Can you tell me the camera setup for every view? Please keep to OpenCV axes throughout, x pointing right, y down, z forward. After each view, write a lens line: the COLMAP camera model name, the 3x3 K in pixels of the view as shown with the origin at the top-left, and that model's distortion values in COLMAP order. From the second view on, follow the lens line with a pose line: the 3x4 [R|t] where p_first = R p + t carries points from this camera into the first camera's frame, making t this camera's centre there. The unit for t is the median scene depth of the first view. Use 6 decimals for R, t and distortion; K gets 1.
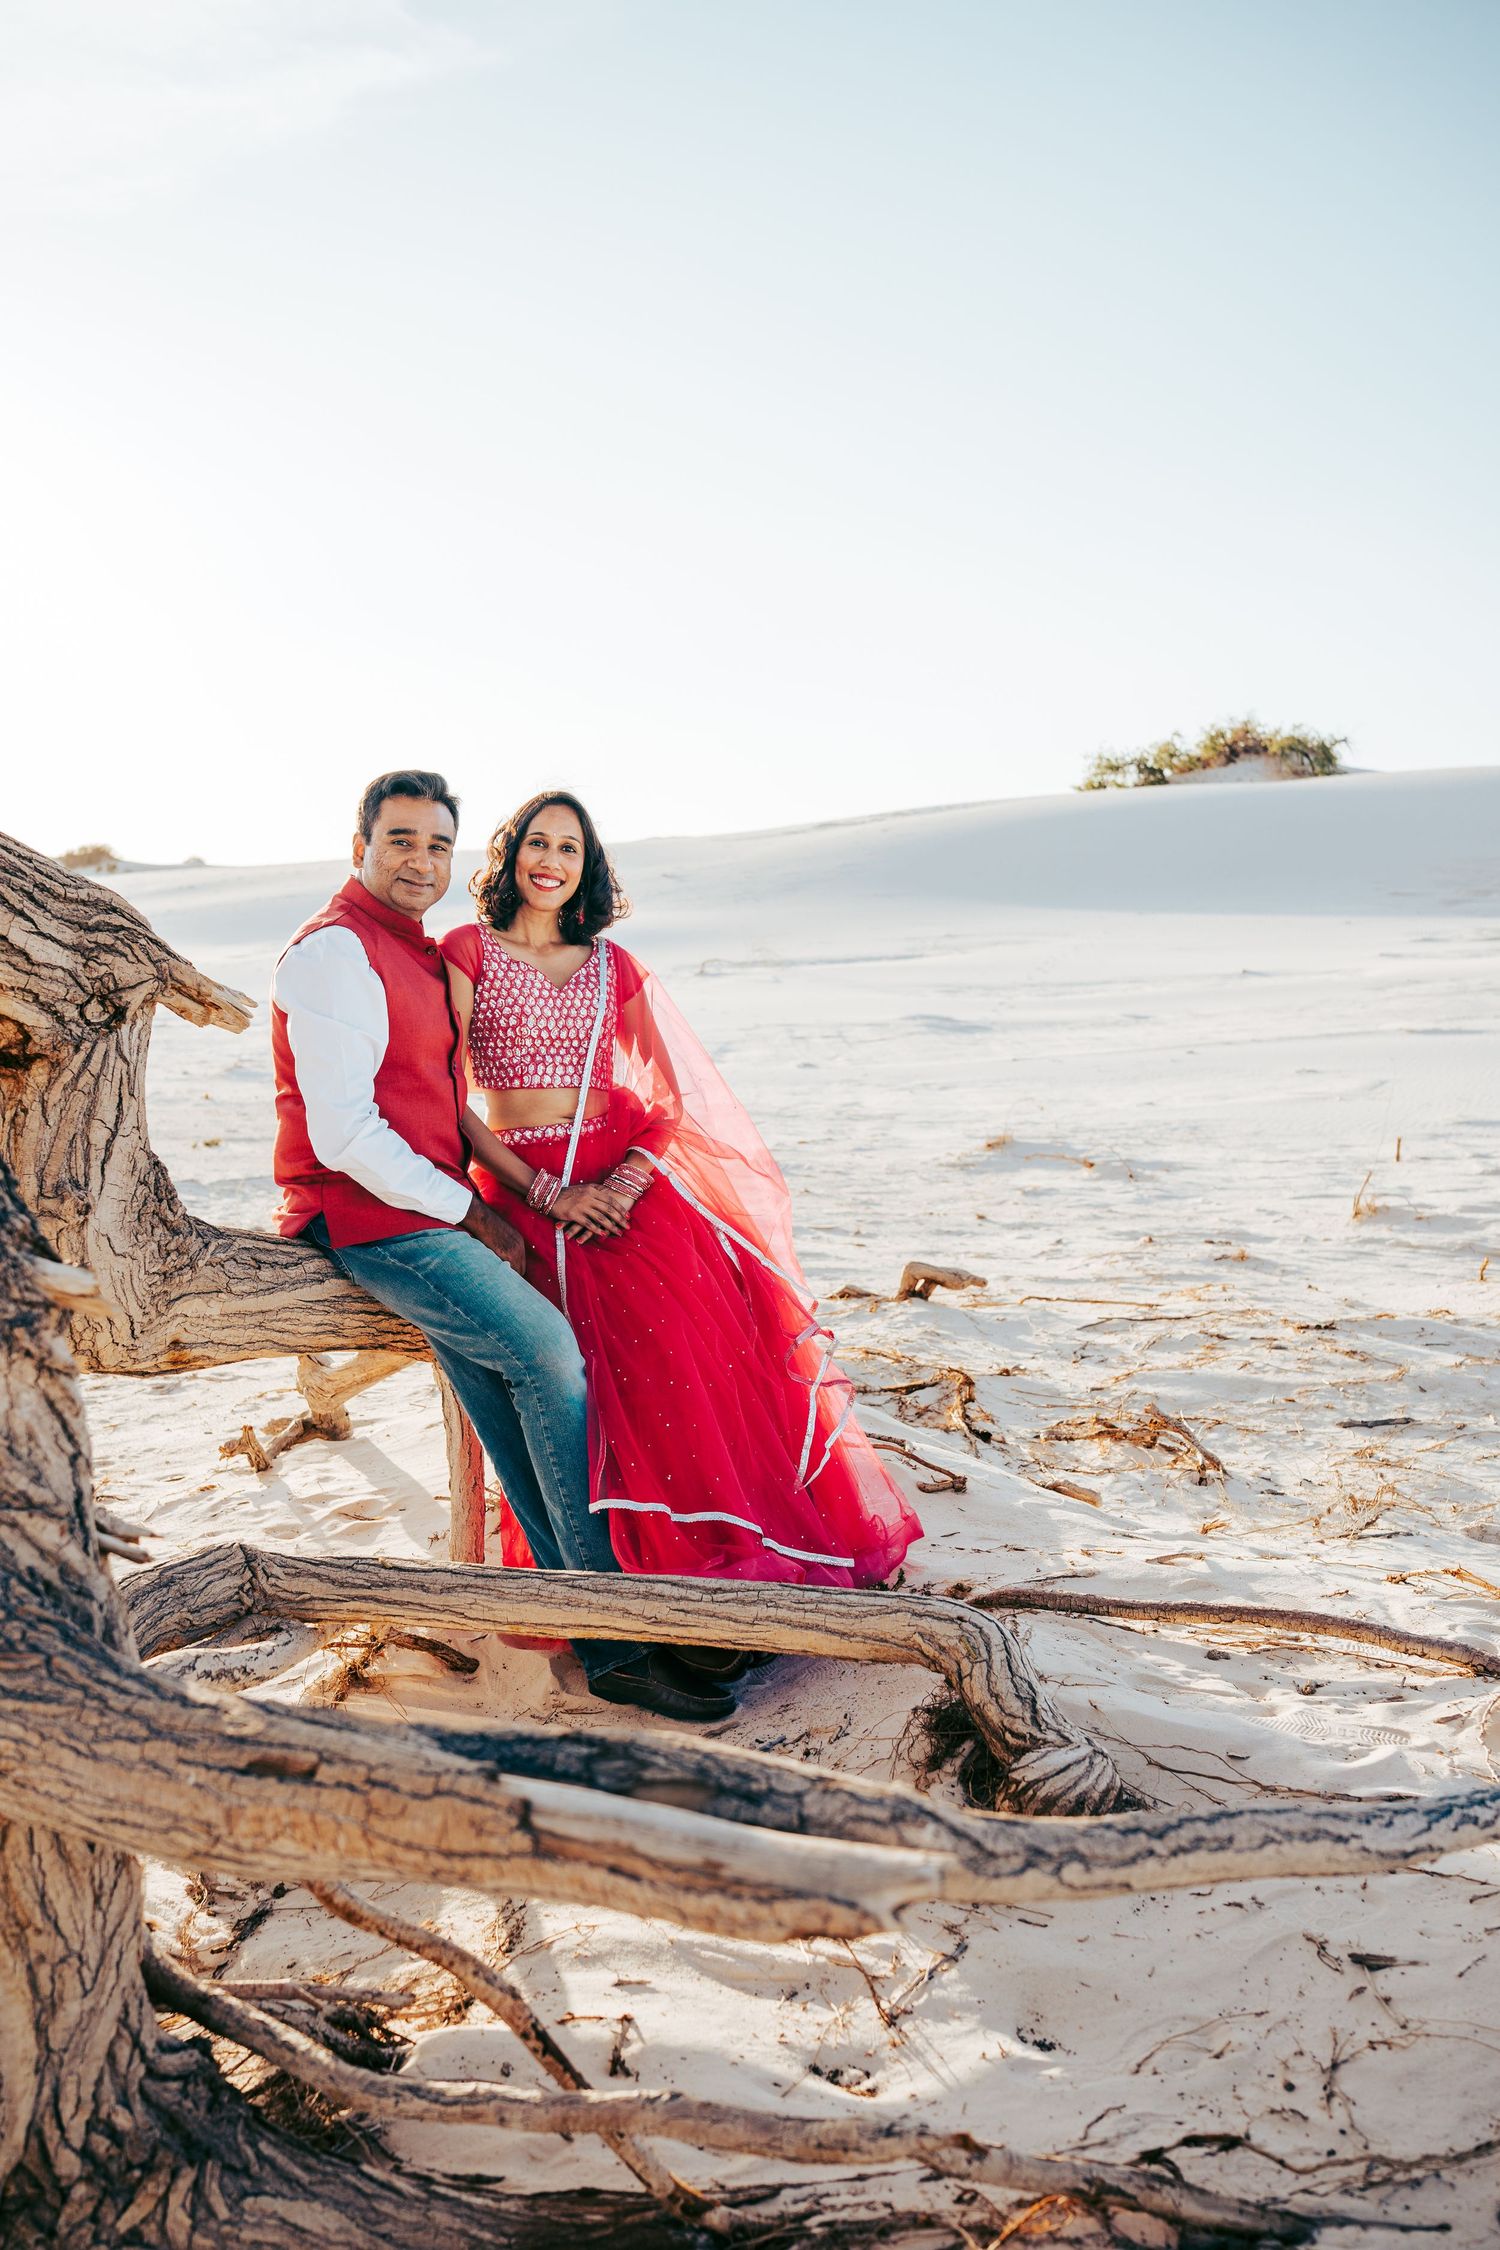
lens RADIAL K [[2163.9, 0, 750.0], [0, 2163.9, 1125.0], [0, 0, 1]] dist [-0.193758, 0.231103]
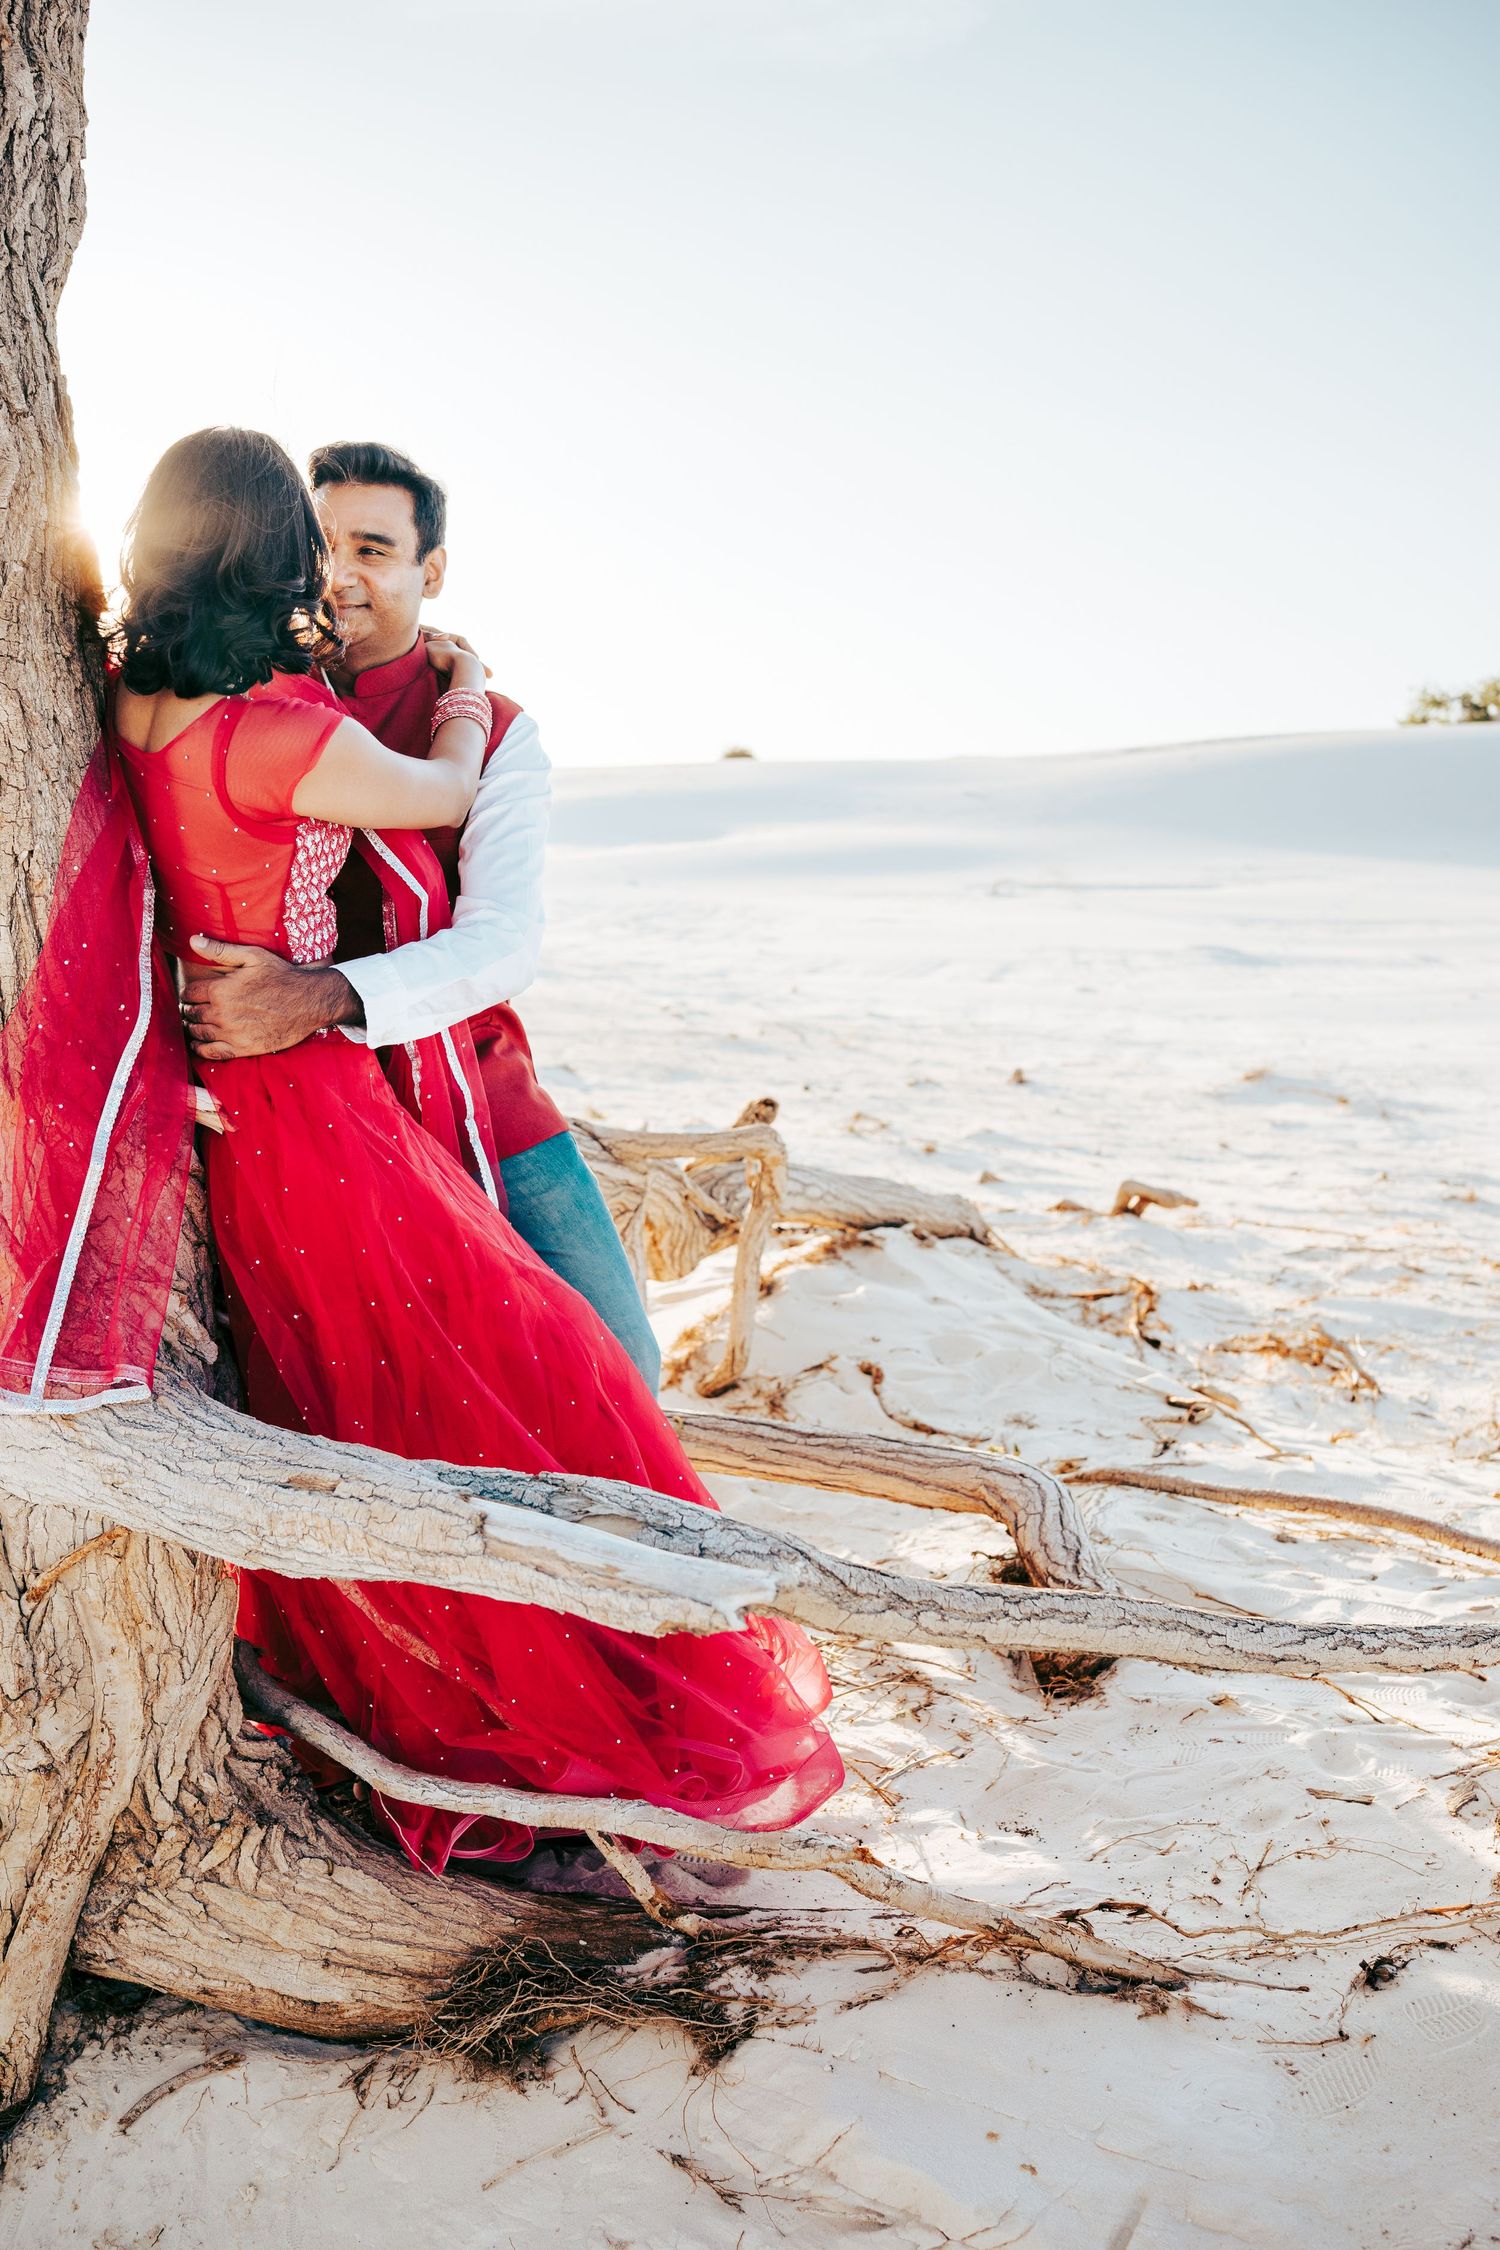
lens RADIAL K [[2175.9, 0, 758.1], [0, 2175.9, 1130.3], [0, 0, 1]] dist [-0.184561, 0.226990]
pose [[0.989451, 0.058171, -0.132673, 0.095550], [-0.052786, 0.997647, 0.043755, 0.011375], [0.134906, -0.036290, 0.990194, -0.108339]]
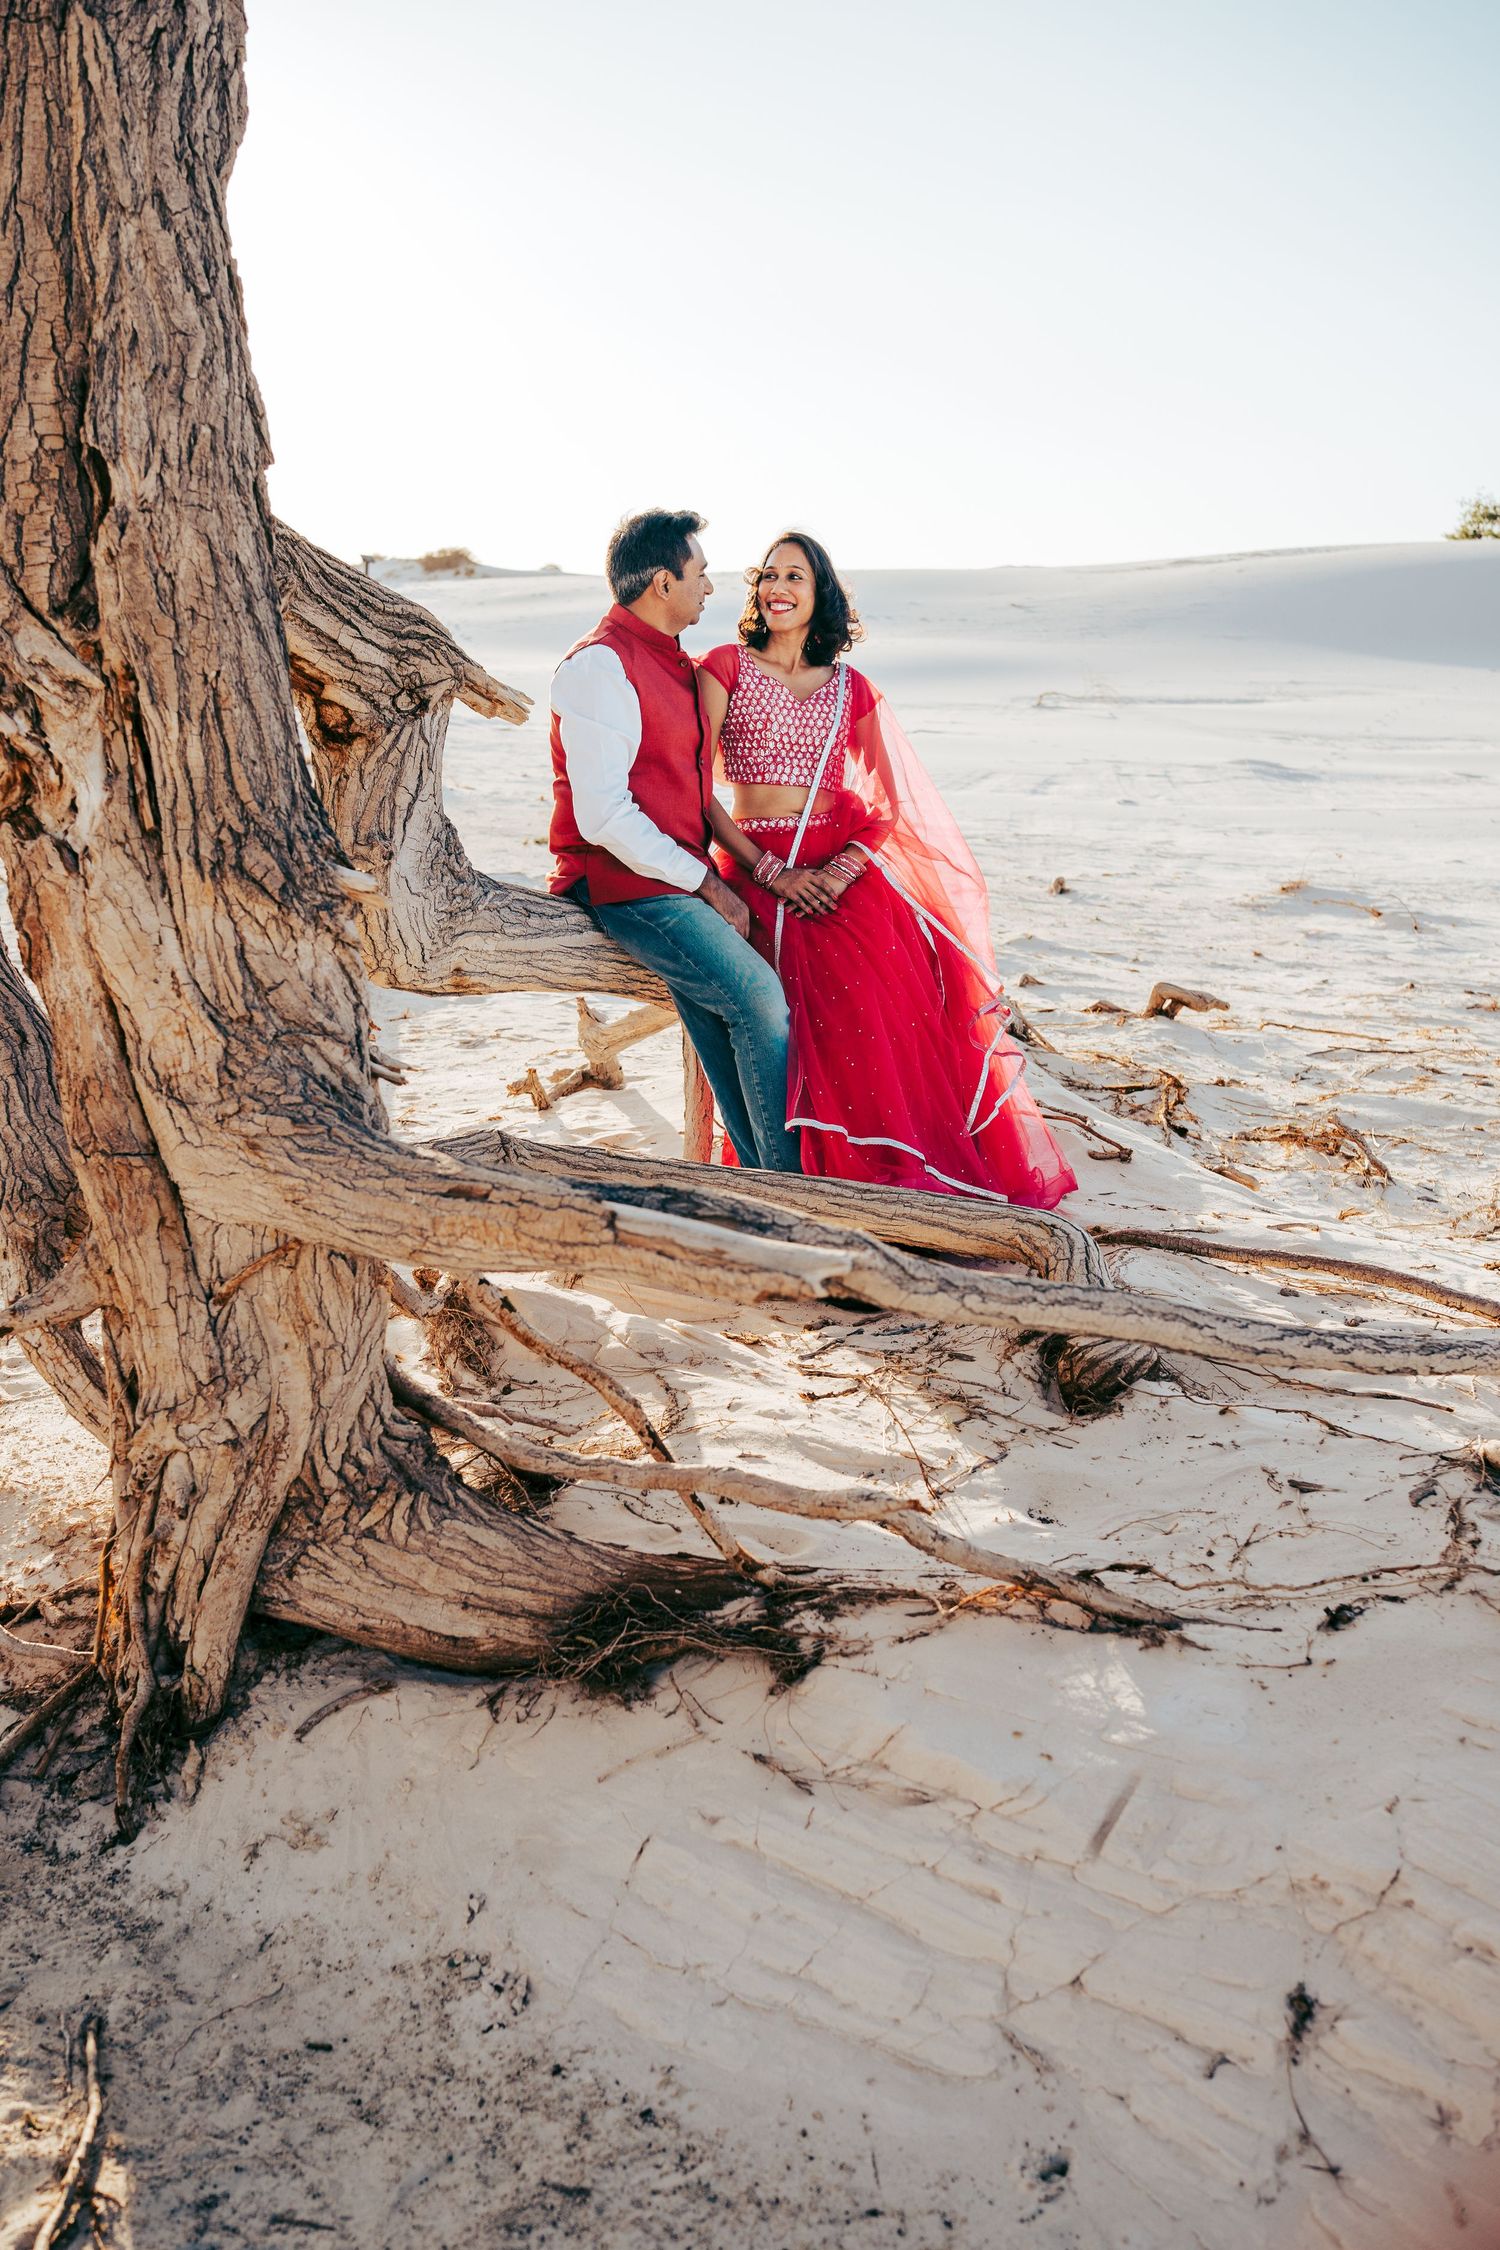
lens RADIAL K [[2171.3, 0, 747.0], [0, 2171.3, 1137.5], [0, 0, 1]] dist [-0.188789, 0.209667]
pose [[0.985600, 0.077344, -0.150366, 0.102105], [-0.057138, 0.989287, 0.134339, 0.019326], [0.159145, -0.123813, 0.979461, -0.244392]]
